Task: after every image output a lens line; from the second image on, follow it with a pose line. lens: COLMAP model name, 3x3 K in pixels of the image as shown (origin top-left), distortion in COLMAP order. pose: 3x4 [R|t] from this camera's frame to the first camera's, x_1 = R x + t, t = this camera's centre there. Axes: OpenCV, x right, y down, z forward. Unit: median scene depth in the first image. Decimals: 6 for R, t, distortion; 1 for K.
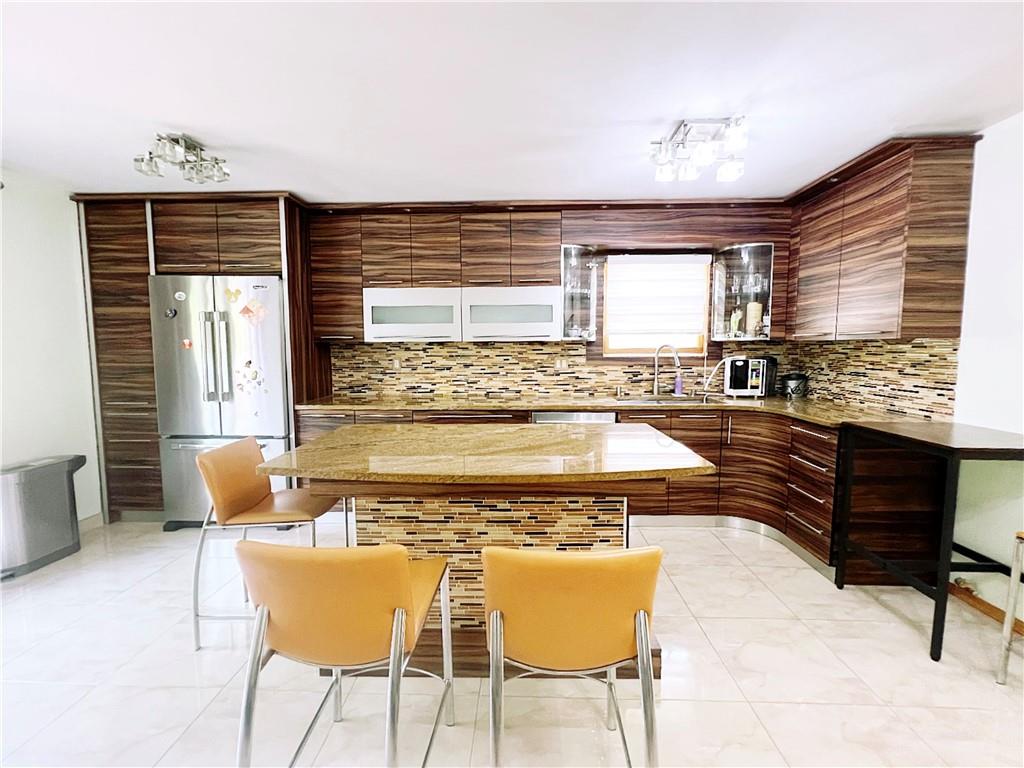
lens RADIAL K [[421.5, 0, 512.0], [0, 421.5, 384.0], [0, 0, 1]] dist [-0.000673, -0.000232]
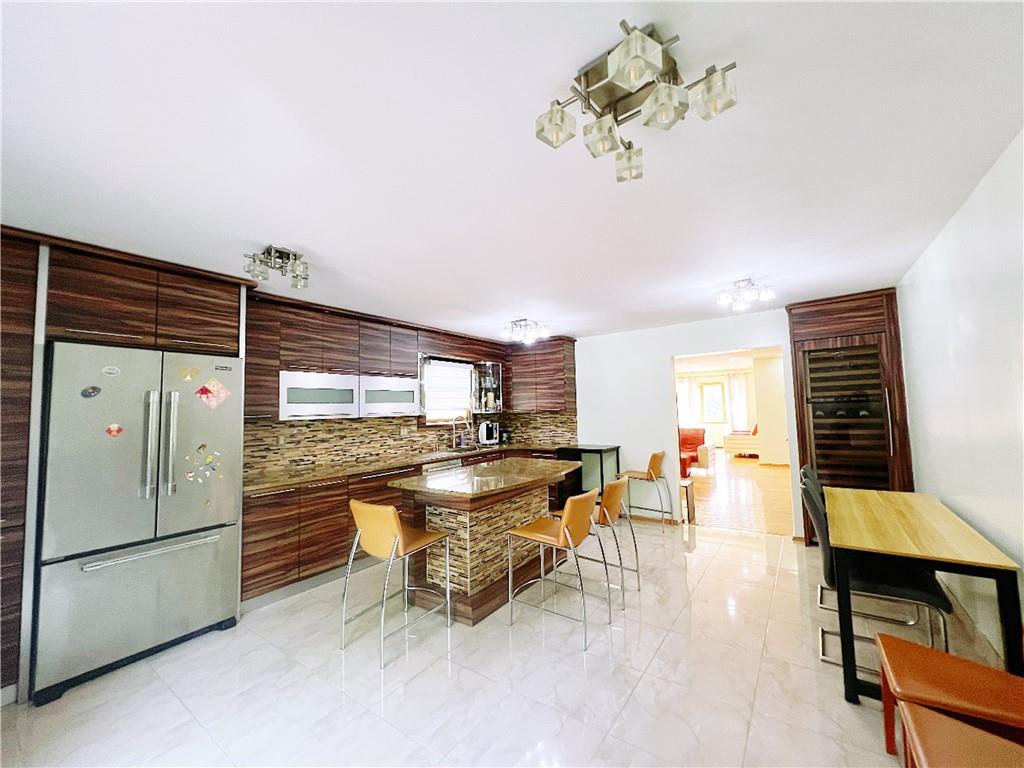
lens RADIAL K [[413.1, 0, 498.7], [0, 413.1, 385.0], [0, 0, 1]] dist [-0.000027, 0.000034]
pose [[0.568972, 0.039375, 0.821414, -0.904209], [0.090878, 0.989725, -0.110392, -0.022716], [-0.817320, 0.137459, 0.559547, -0.050231]]
